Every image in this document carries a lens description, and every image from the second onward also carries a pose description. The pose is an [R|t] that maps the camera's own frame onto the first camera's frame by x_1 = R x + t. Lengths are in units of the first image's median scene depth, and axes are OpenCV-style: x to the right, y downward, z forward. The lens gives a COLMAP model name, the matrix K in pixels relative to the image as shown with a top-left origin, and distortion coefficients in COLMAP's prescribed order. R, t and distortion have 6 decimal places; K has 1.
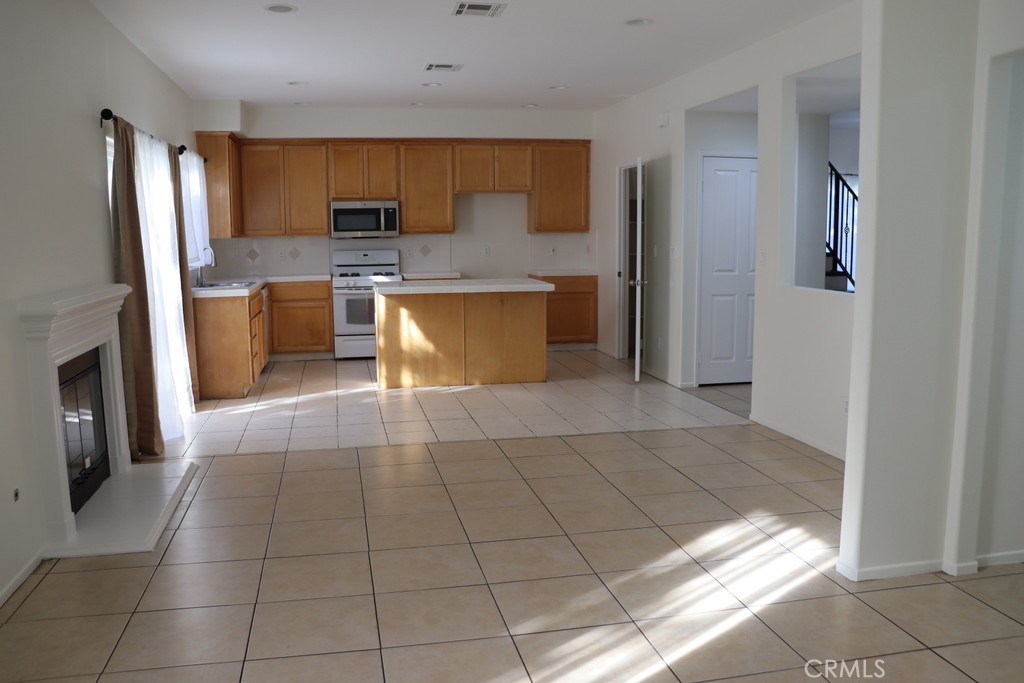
lens RADIAL K [[843.9, 0, 511.8], [0, 843.9, 353.9], [0, 0, 1]] dist [-0.180353, 0.166981]
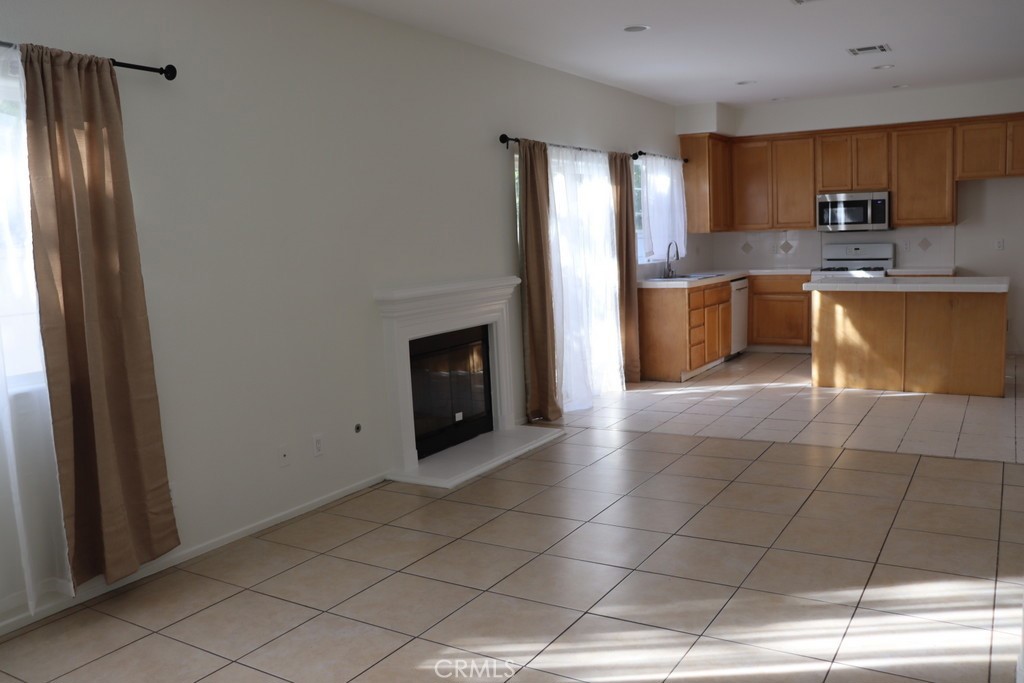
lens RADIAL K [[843.9, 0, 511.8], [0, 843.9, 353.9], [0, 0, 1]] dist [-0.180353, 0.166981]
pose [[0.723173, 0.073098, -0.686788, 0.230170], [-0.063341, 0.997212, 0.039441, -0.011259], [0.687756, 0.014979, 0.725787, 0.051327]]
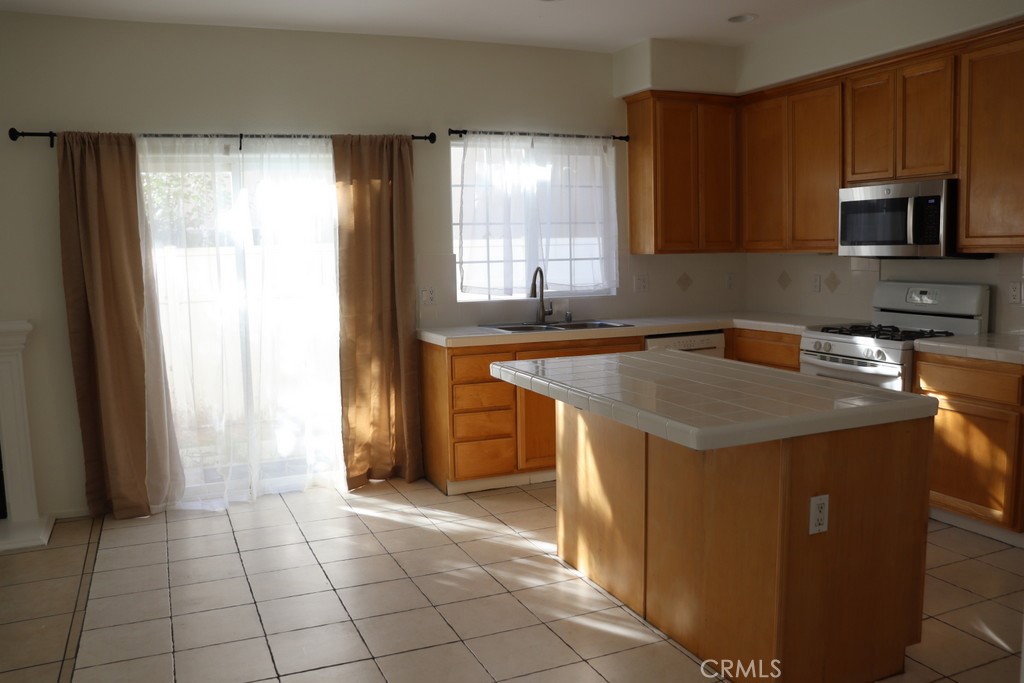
lens RADIAL K [[843.9, 0, 511.8], [0, 843.9, 353.9], [0, 0, 1]] dist [-0.180353, 0.166981]
pose [[0.195465, 0.126889, -0.972467, 0.296712], [-0.120994, 0.987139, 0.104483, -0.121630], [0.973218, 0.097240, 0.208304, 0.784890]]
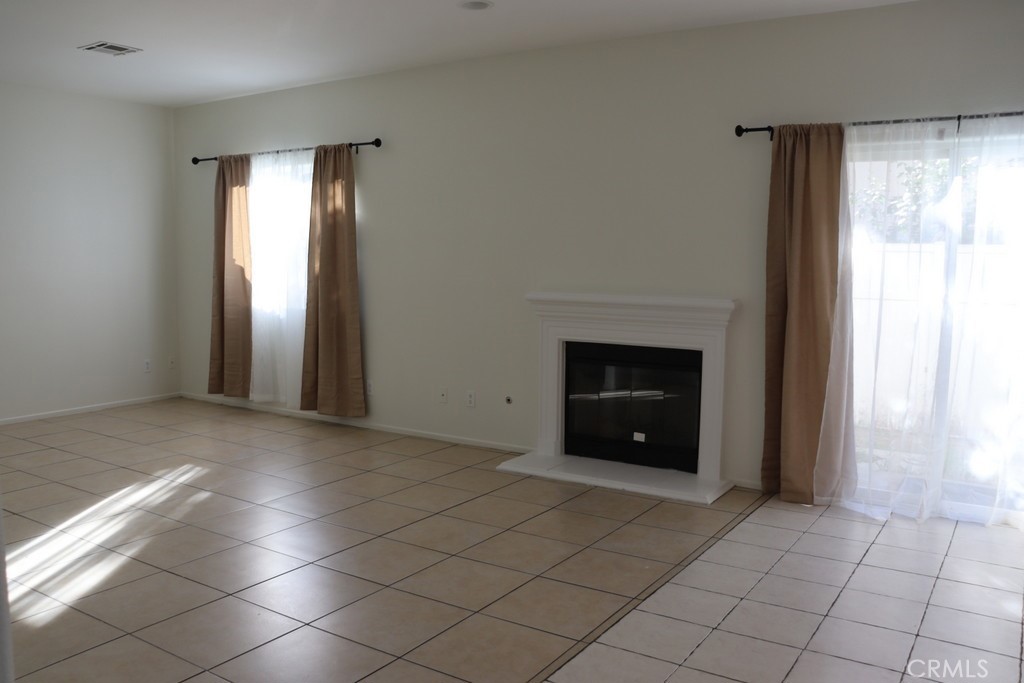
lens RADIAL K [[843.9, 0, 511.8], [0, 843.9, 353.9], [0, 0, 1]] dist [-0.180353, 0.166981]
pose [[-0.710832, 0.087217, -0.697934, 0.248887], [-0.103515, 0.968505, 0.226457, -0.130875], [0.695703, 0.233220, -0.679416, 0.887622]]
